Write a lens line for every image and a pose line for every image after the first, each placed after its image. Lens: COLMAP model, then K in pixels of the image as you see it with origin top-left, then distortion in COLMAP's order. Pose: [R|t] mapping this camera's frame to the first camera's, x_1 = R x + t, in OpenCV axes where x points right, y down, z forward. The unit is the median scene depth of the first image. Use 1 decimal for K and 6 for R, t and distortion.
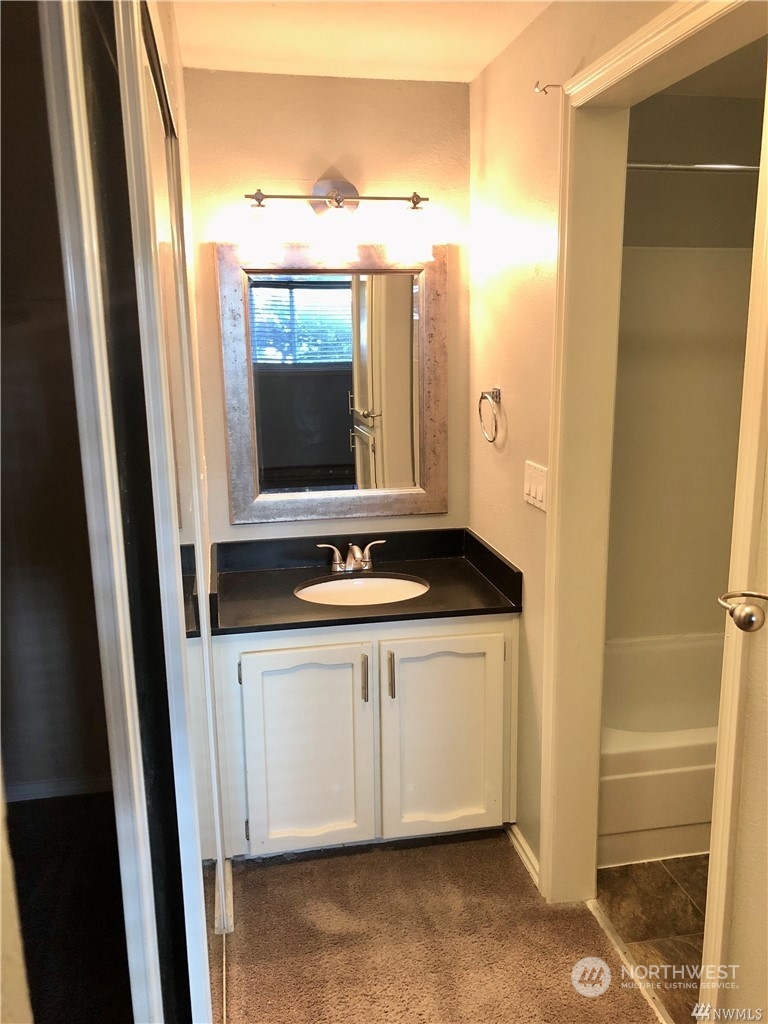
lens RADIAL K [[838.2, 0, 395.8], [0, 838.2, 512.9], [0, 0, 1]] dist [0.074539, -0.075902]
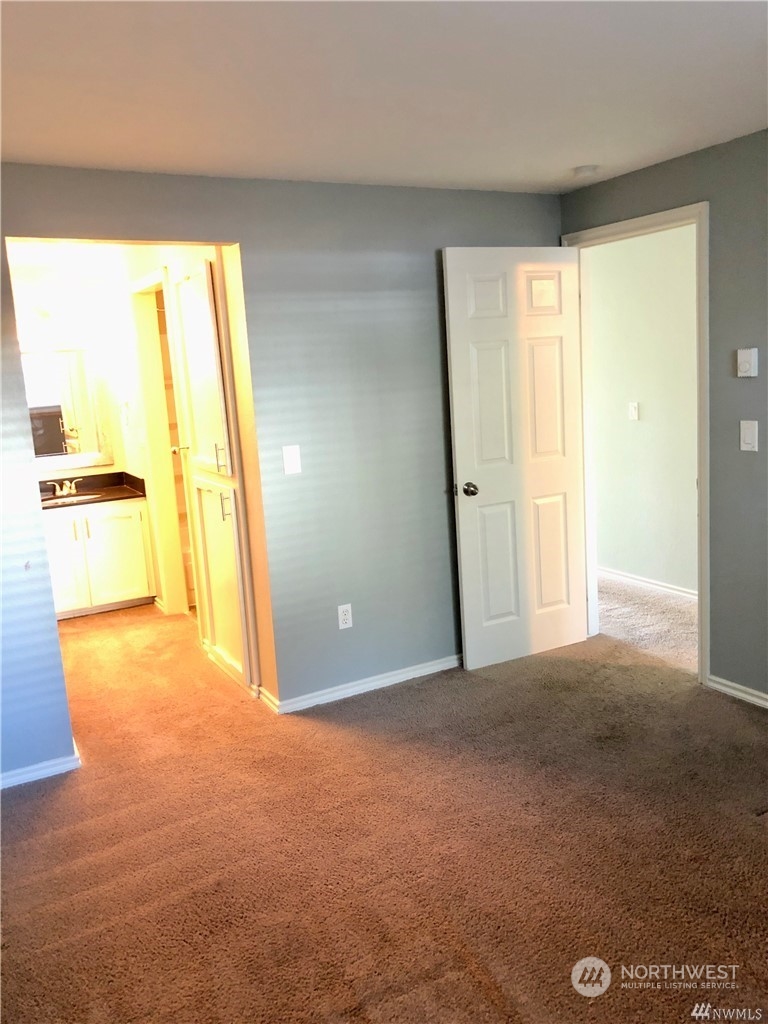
lens RADIAL K [[838.2, 0, 395.8], [0, 838.2, 512.9], [0, 0, 1]] dist [0.074539, -0.075902]
pose [[0.949980, -0.095471, 0.297361, 0.096921], [0.111365, 0.993093, -0.036935, 0.288171], [-0.291781, 0.068203, 0.954050, -1.252534]]
